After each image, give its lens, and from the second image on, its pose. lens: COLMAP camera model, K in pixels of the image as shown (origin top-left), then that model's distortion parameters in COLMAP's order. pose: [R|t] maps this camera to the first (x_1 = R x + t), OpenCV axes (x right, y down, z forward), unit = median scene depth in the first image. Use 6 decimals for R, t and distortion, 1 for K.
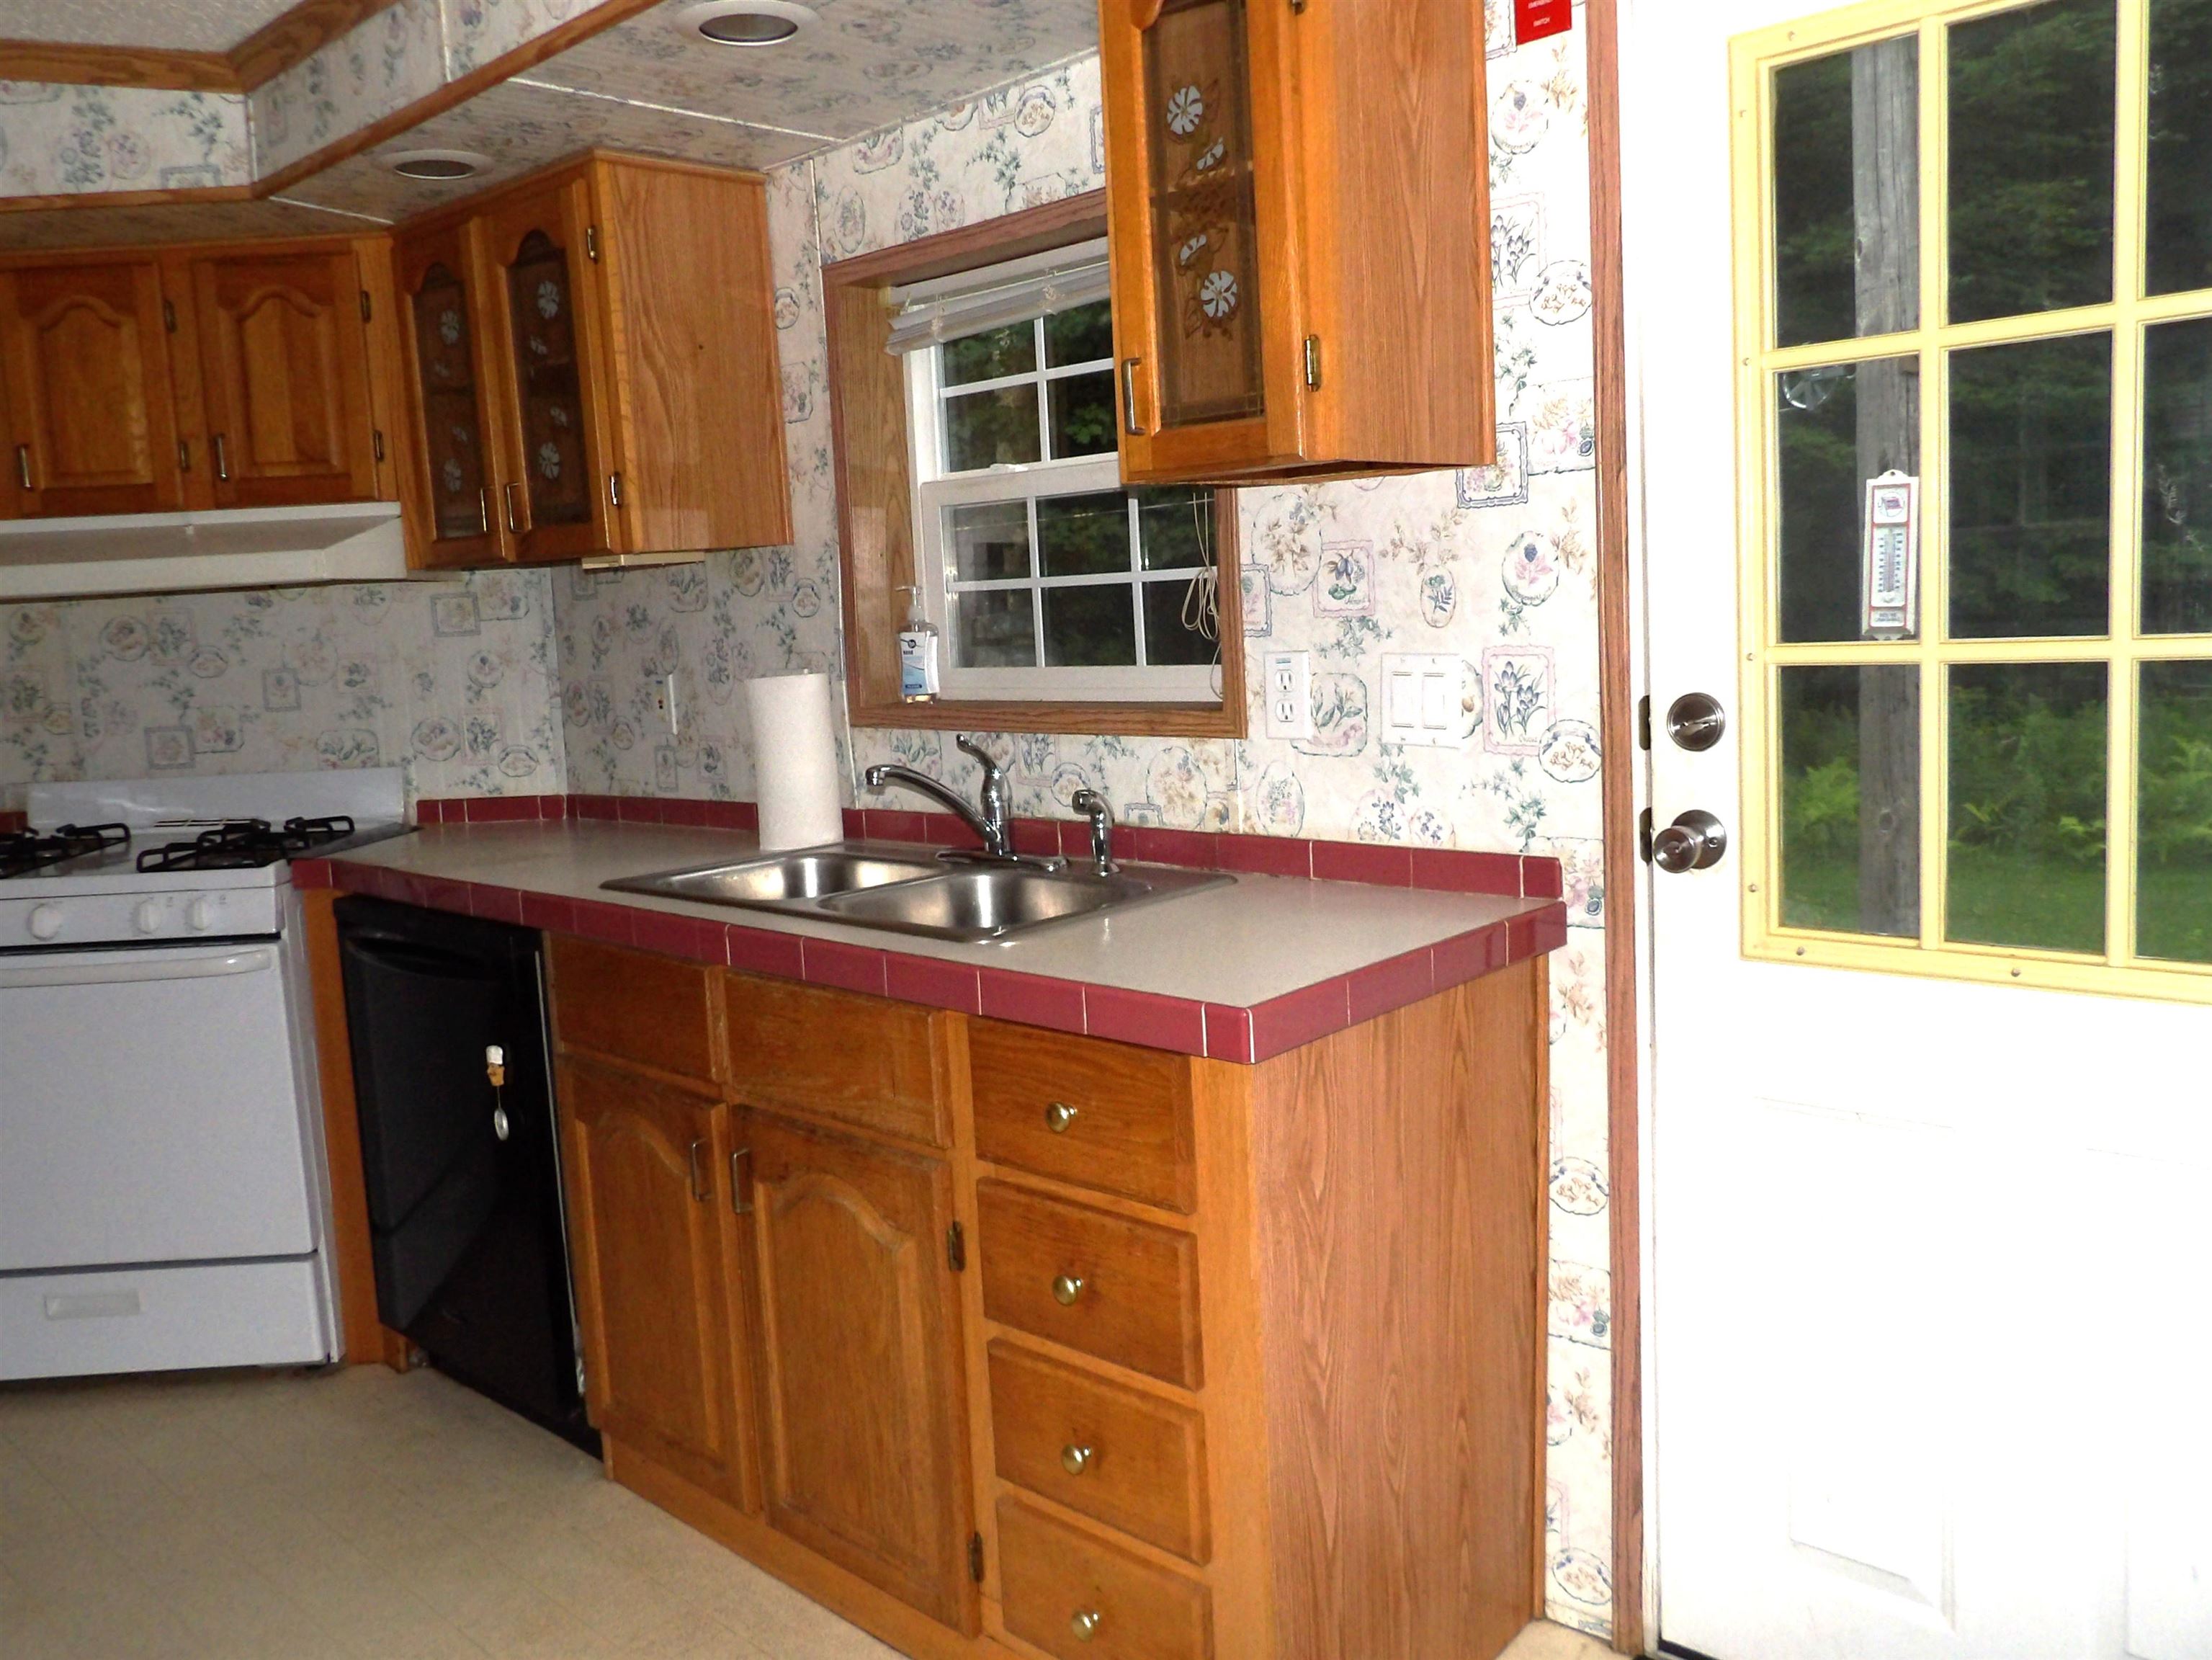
lens RADIAL K [[1729.0, 0, 1097.7], [0, 1729.0, 815.8], [0, 0, 1]] dist [-0.040780, 0.031174]
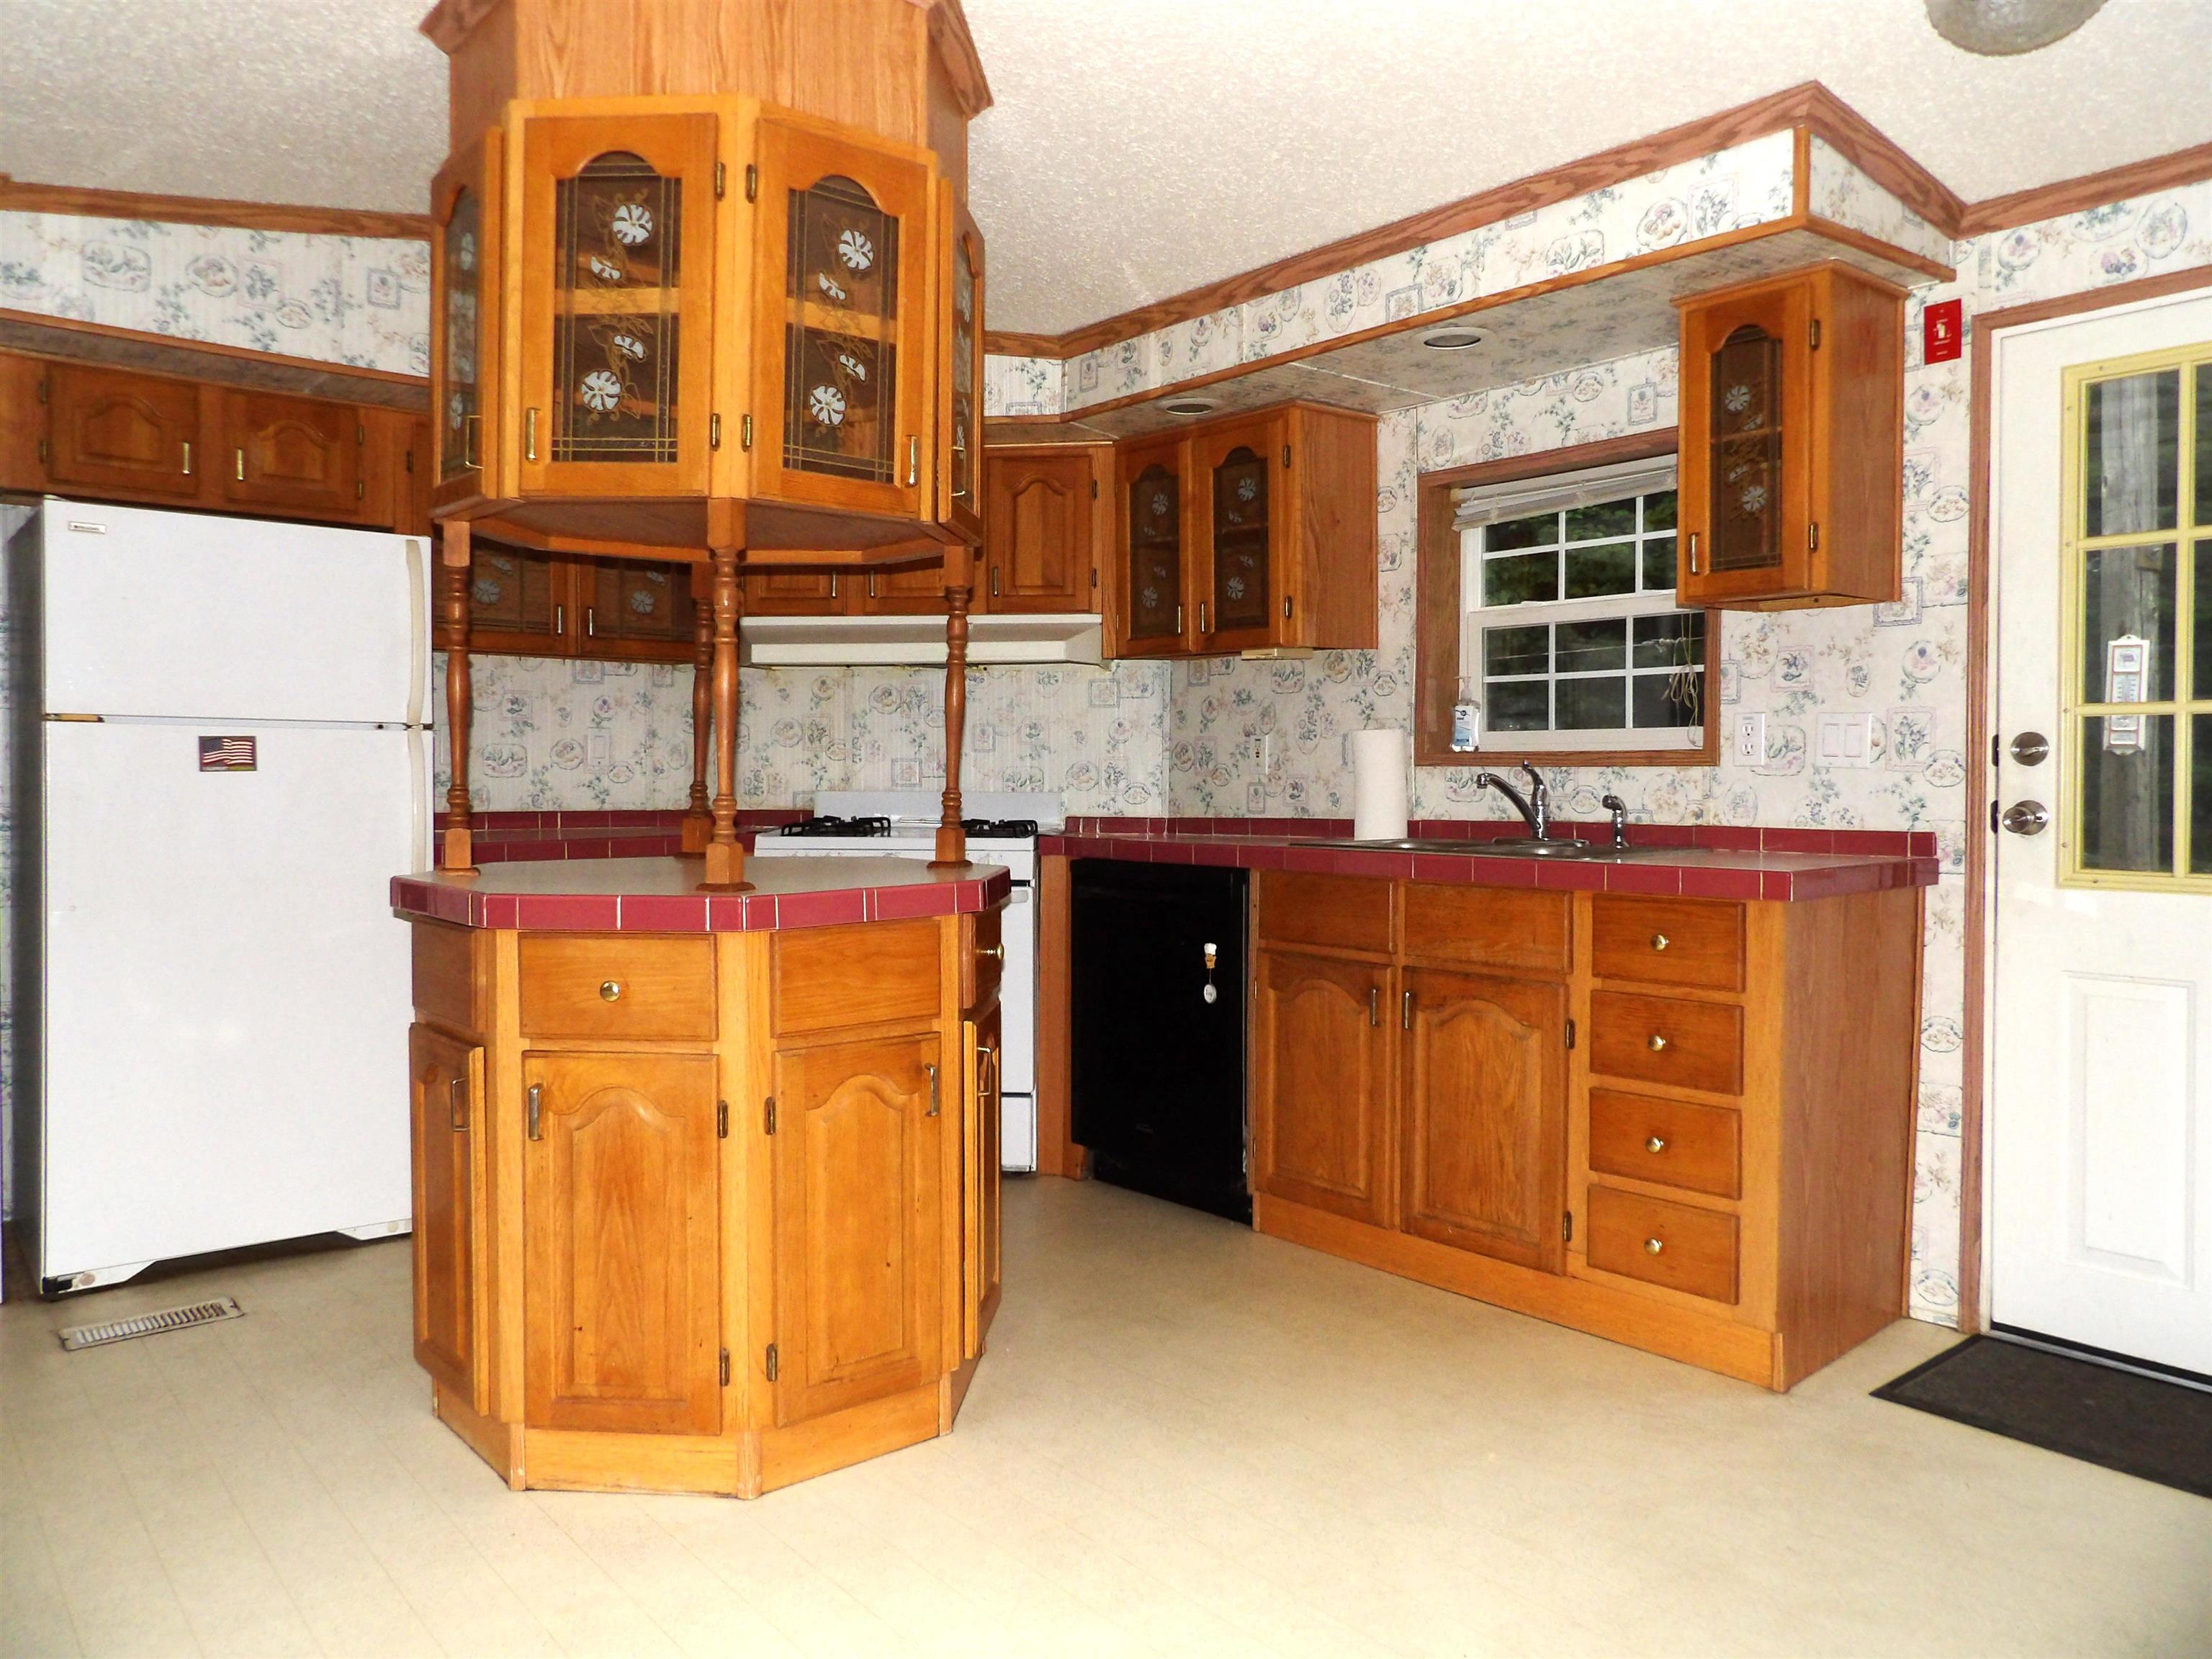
lens RADIAL K [[1595.7, 0, 1096.4], [0, 1595.7, 823.1], [0, 0, 1]] dist [-0.041983, 0.046229]
pose [[0.991013, 0.051895, -0.123292, -0.320182], [-0.062803, 0.994288, -0.086297, 0.181245], [0.118110, 0.093264, 0.988611, -0.565868]]
